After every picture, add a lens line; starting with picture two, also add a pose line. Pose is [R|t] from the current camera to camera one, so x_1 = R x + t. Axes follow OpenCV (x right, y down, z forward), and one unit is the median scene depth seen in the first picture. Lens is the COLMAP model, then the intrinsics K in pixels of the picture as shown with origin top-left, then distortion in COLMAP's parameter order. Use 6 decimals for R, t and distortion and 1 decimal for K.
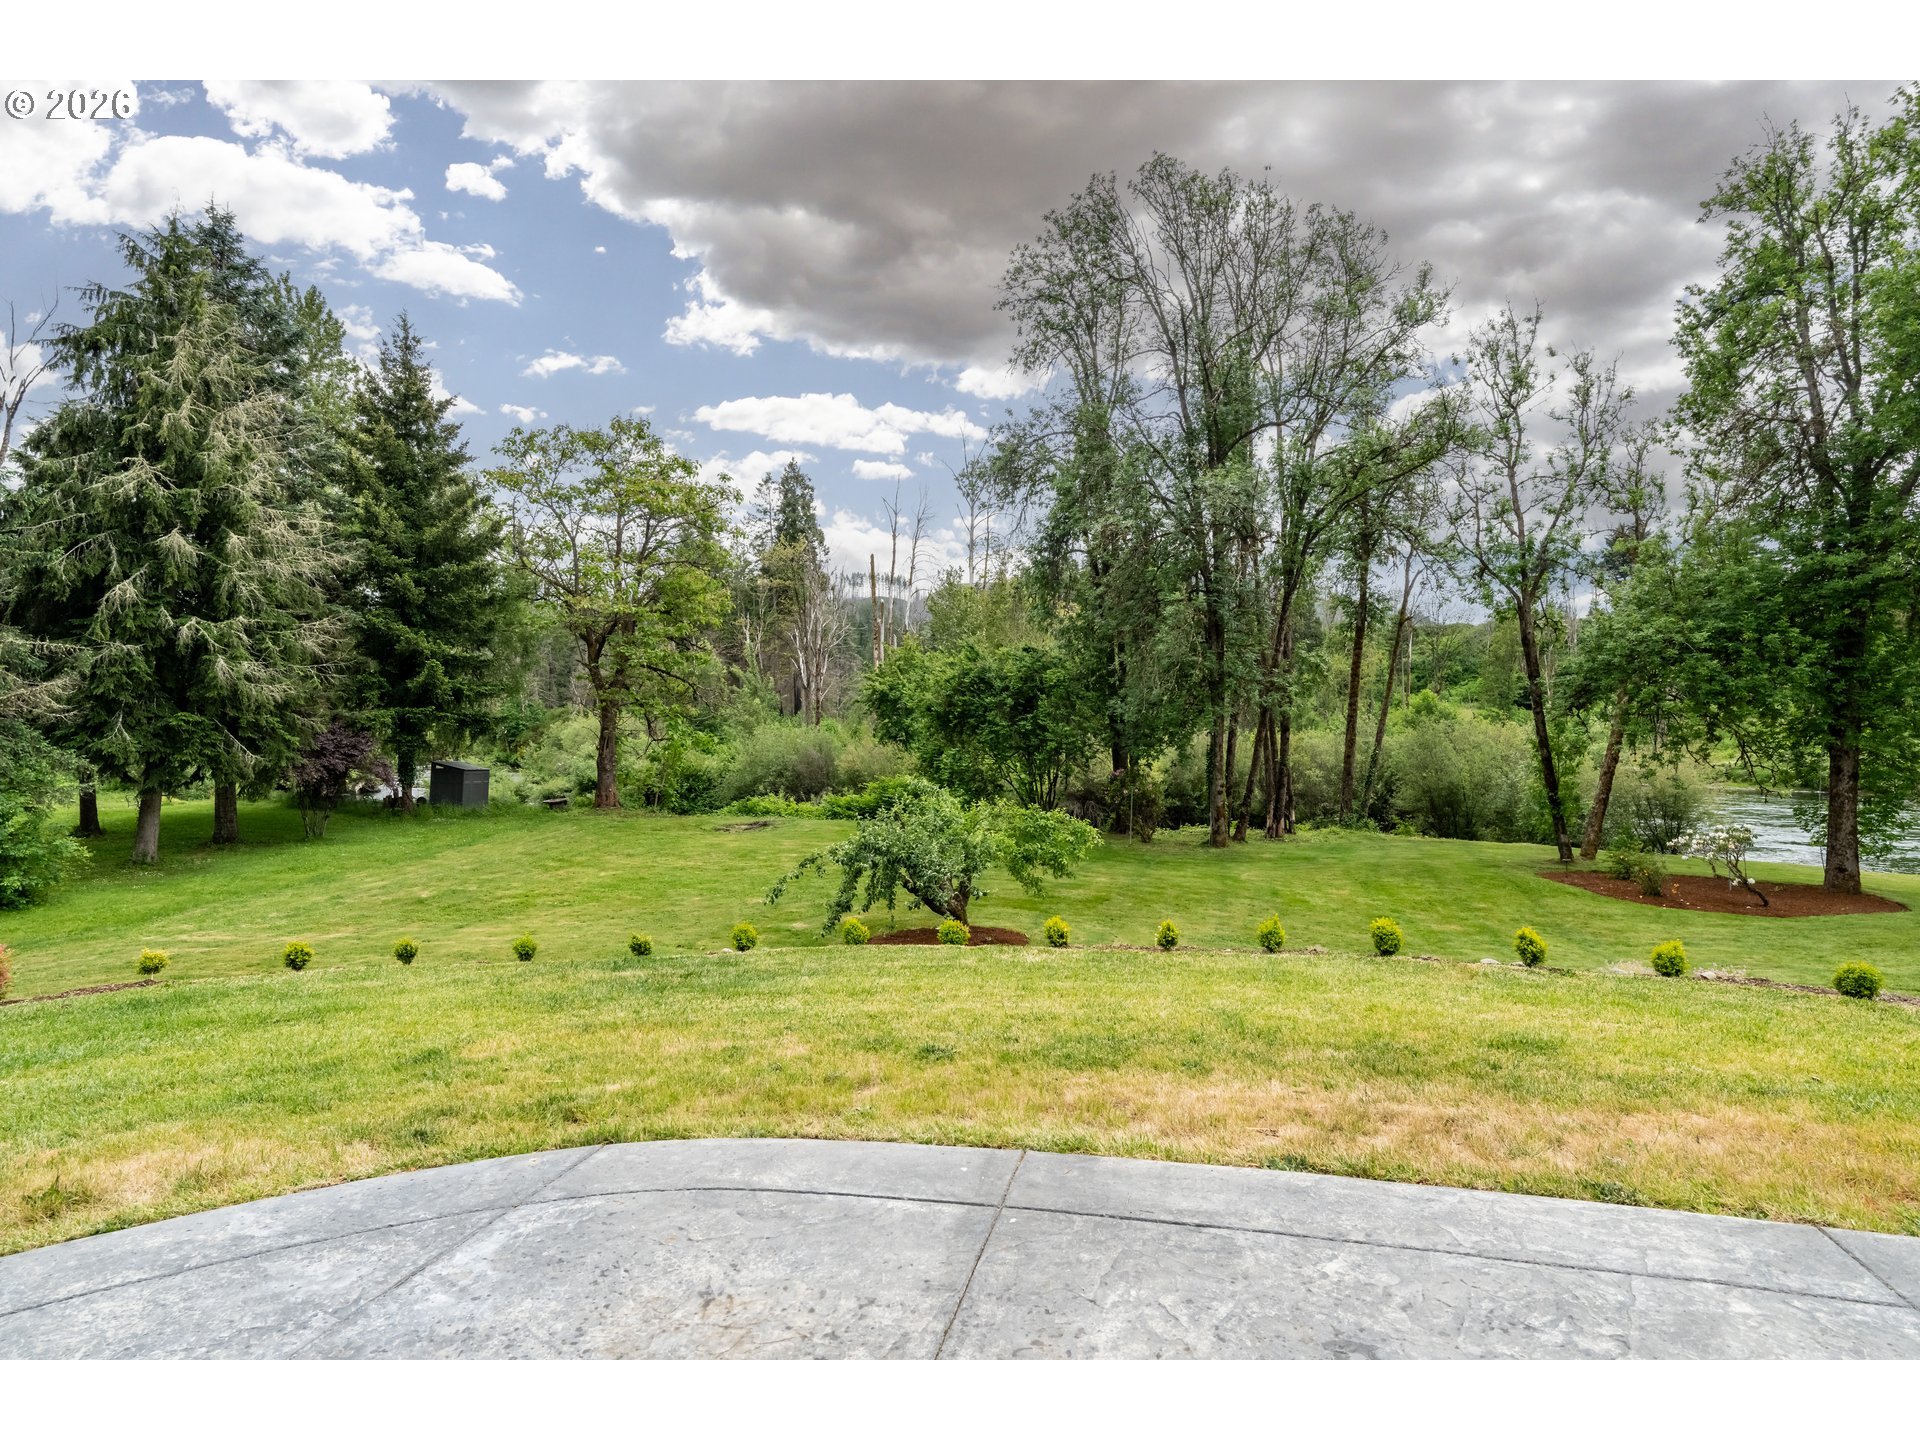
lens RADIAL K [[966.1, 0, 963.5], [0, 966.1, 725.6], [0, 0, 1]] dist [-0.003349, 0.000201]
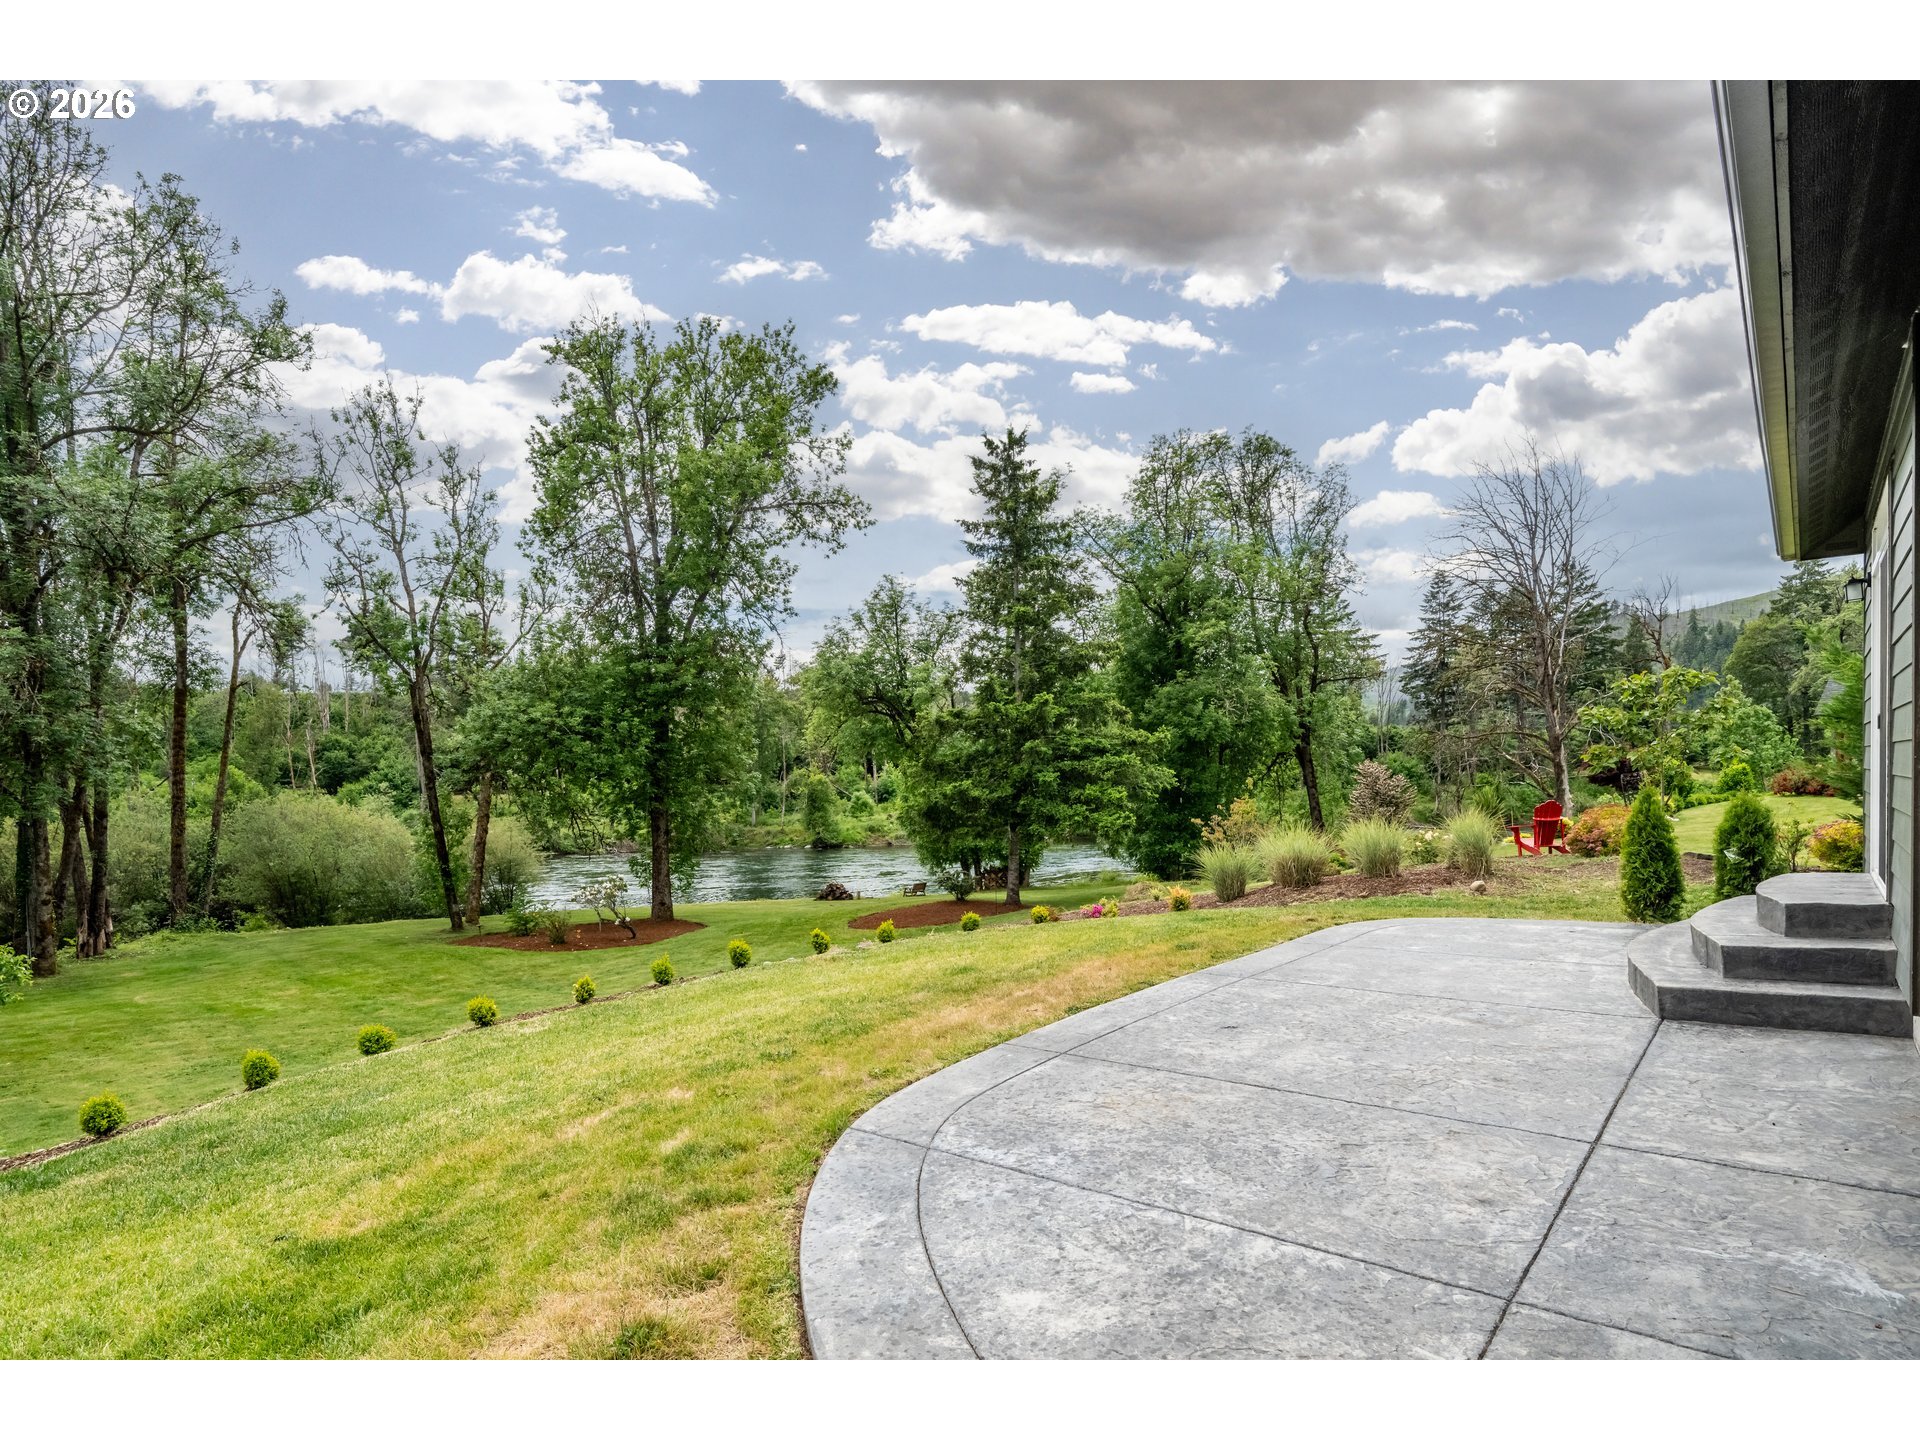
lens RADIAL K [[1037.0, 0, 943.3], [0, 1037.0, 813.3], [0, 0, 1]] dist [-0.006269, -0.001106]
pose [[0.433689, -0.036937, 0.900305, -0.162556], [0.029651, 0.999203, 0.026711, 0.000016], [-0.900575, 0.015111, 0.434439, 0.033128]]
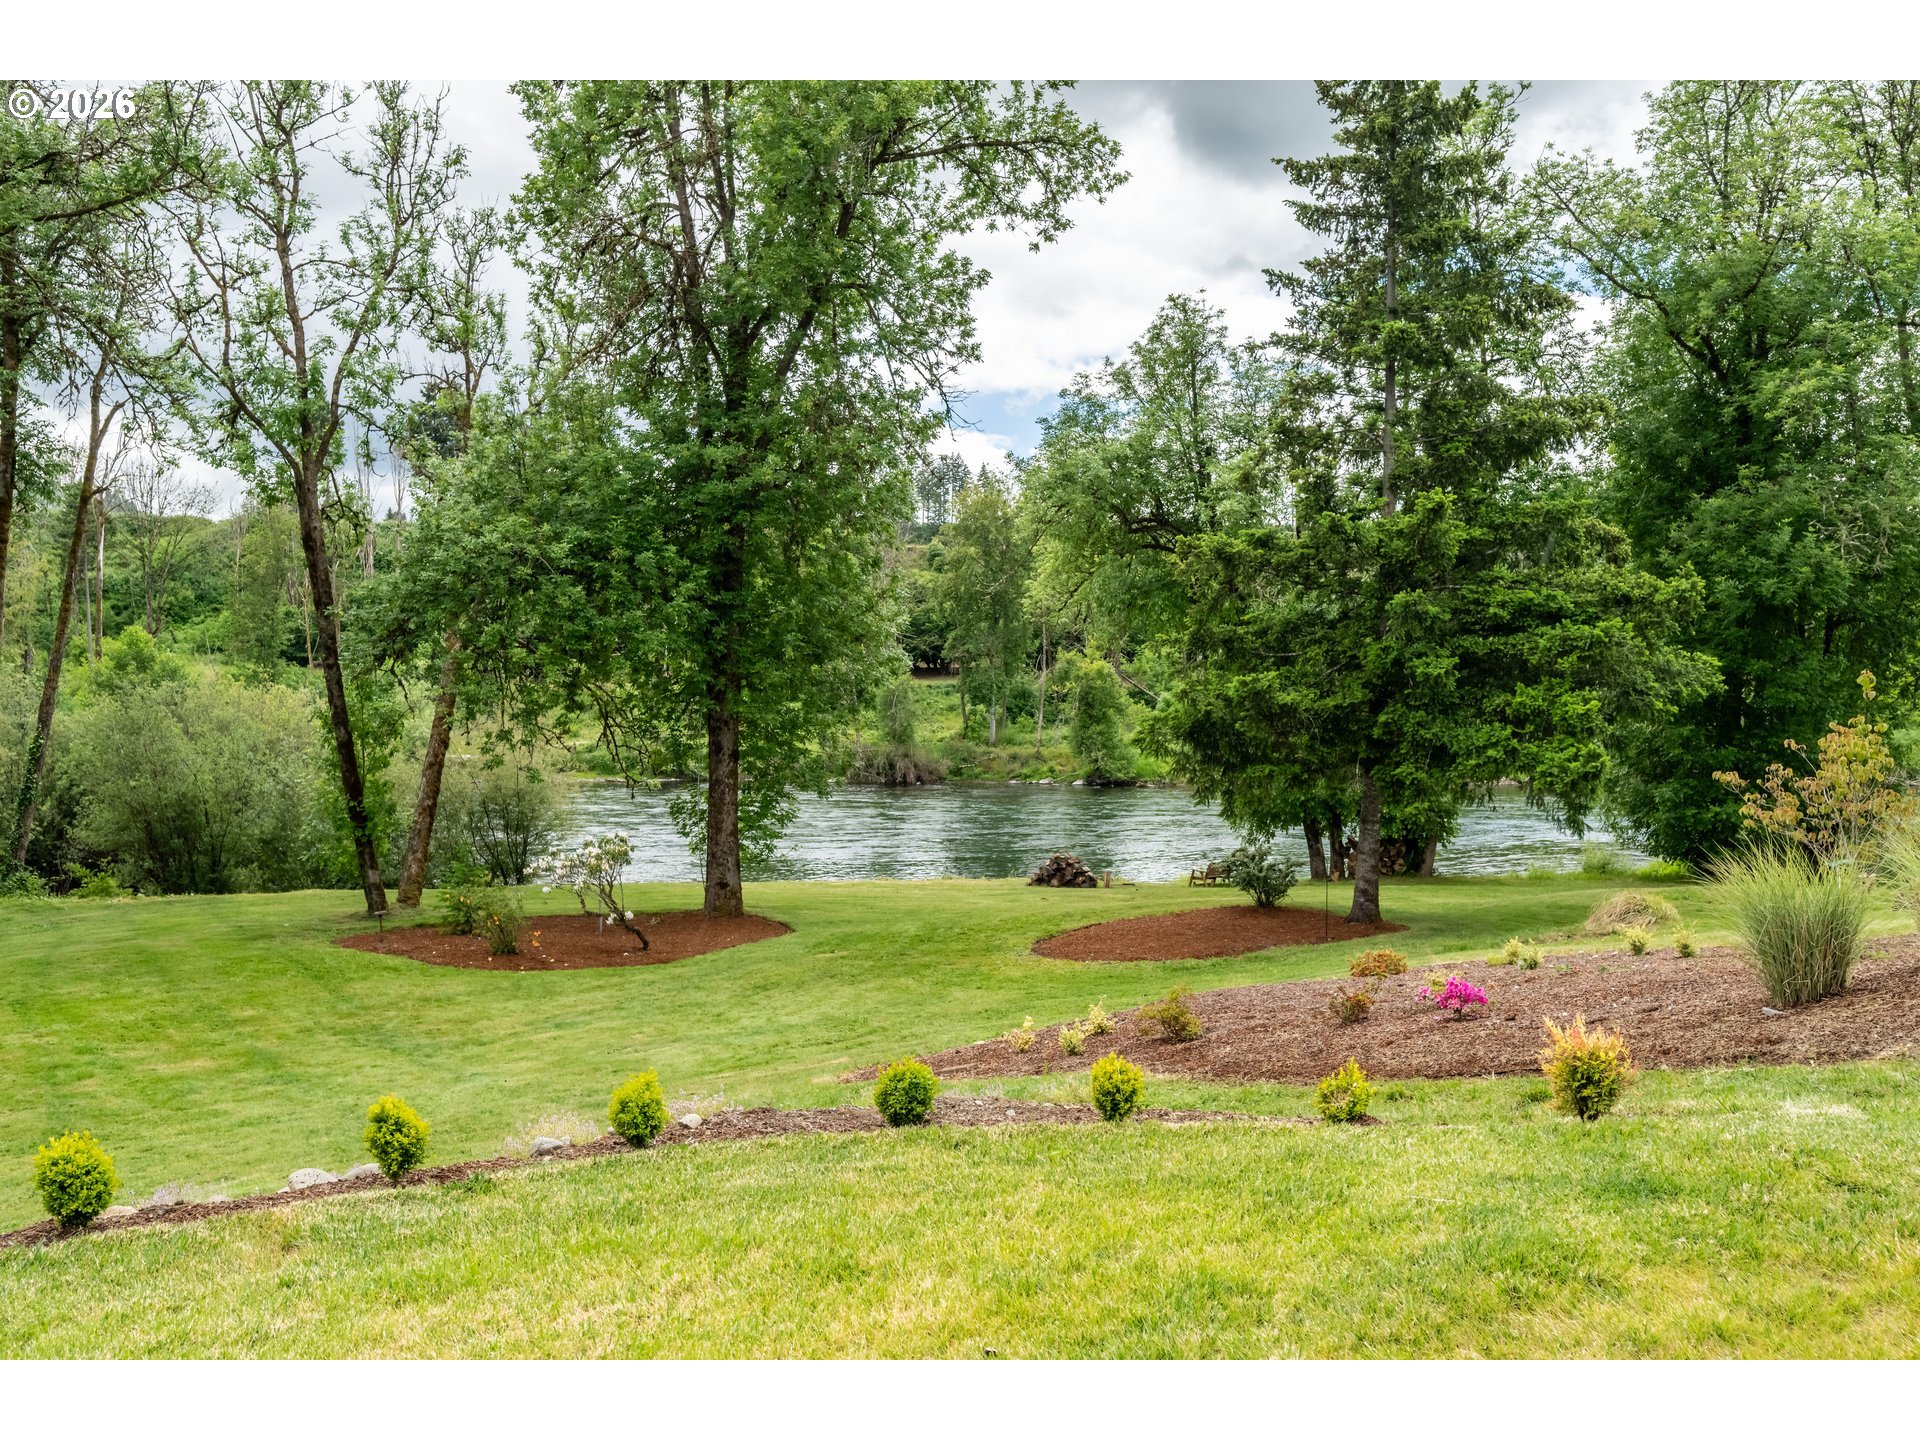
lens RADIAL K [[1687.0, 0, 987.8], [0, 1687.0, 712.3], [0, 0, 1]] dist [0.000319, -0.009375]
pose [[0.608447, -0.015508, 0.793443, 0.025717], [0.007133, 0.999876, 0.014072, 0.003299], [-0.793562, -0.002902, 0.608482, 0.061205]]
